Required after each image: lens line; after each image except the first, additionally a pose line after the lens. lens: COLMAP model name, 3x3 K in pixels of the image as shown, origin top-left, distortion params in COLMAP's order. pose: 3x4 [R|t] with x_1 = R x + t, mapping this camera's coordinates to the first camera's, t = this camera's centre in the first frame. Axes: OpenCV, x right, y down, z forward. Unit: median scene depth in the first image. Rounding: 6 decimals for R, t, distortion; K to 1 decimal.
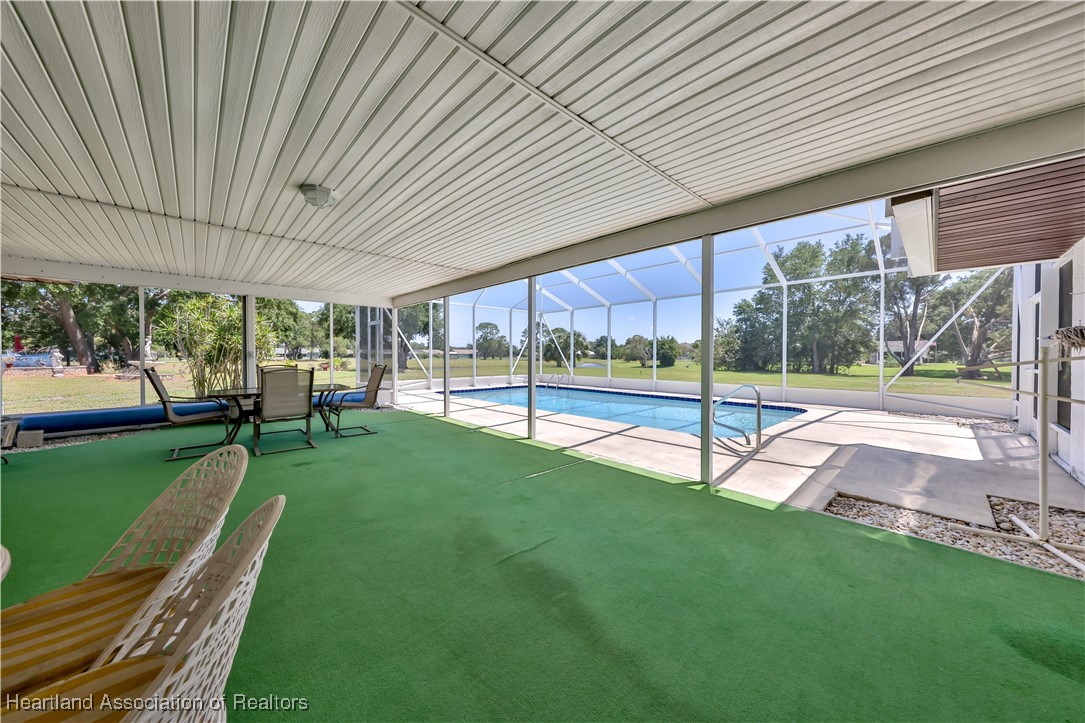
lens RADIAL K [[370.9, 0, 544.4], [0, 370.9, 358.8], [0, 0, 1]] dist [0.003047, 0.000032]
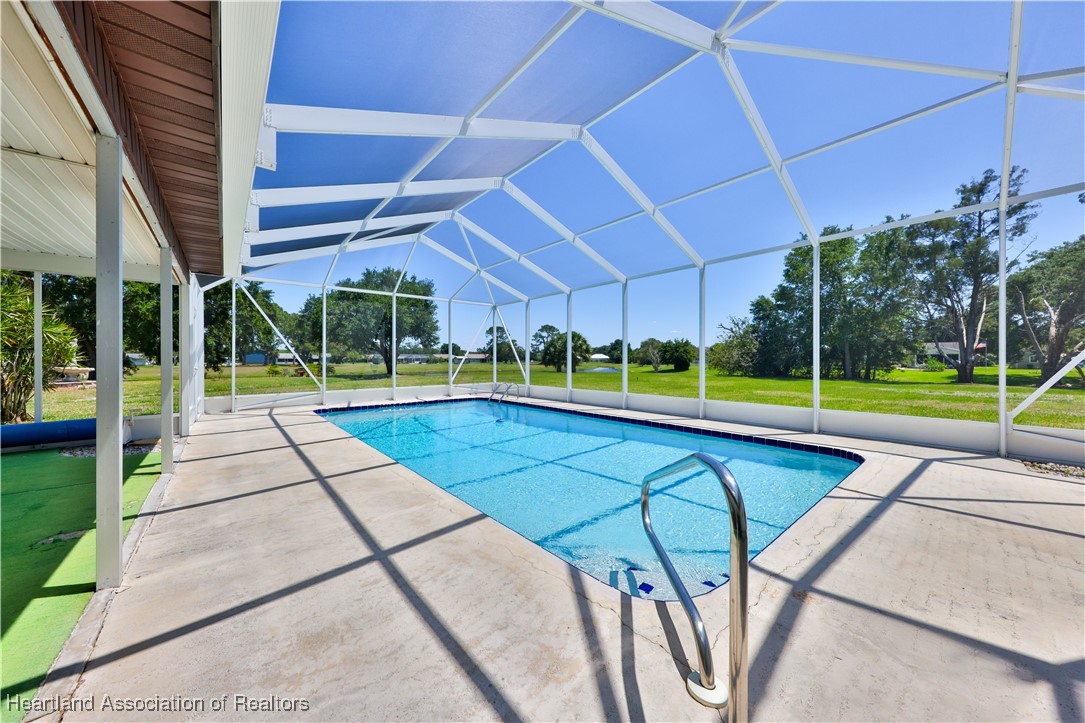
lens RADIAL K [[370.9, 0, 543.5], [0, 370.9, 360.0], [0, 0, 1]] dist [0.003047, 0.000032]
pose [[0.998917, -0.003238, -0.046414, 0.063122], [0.002847, 0.999960, -0.008476, -0.000399], [0.046439, 0.008334, 0.998886, 0.103090]]
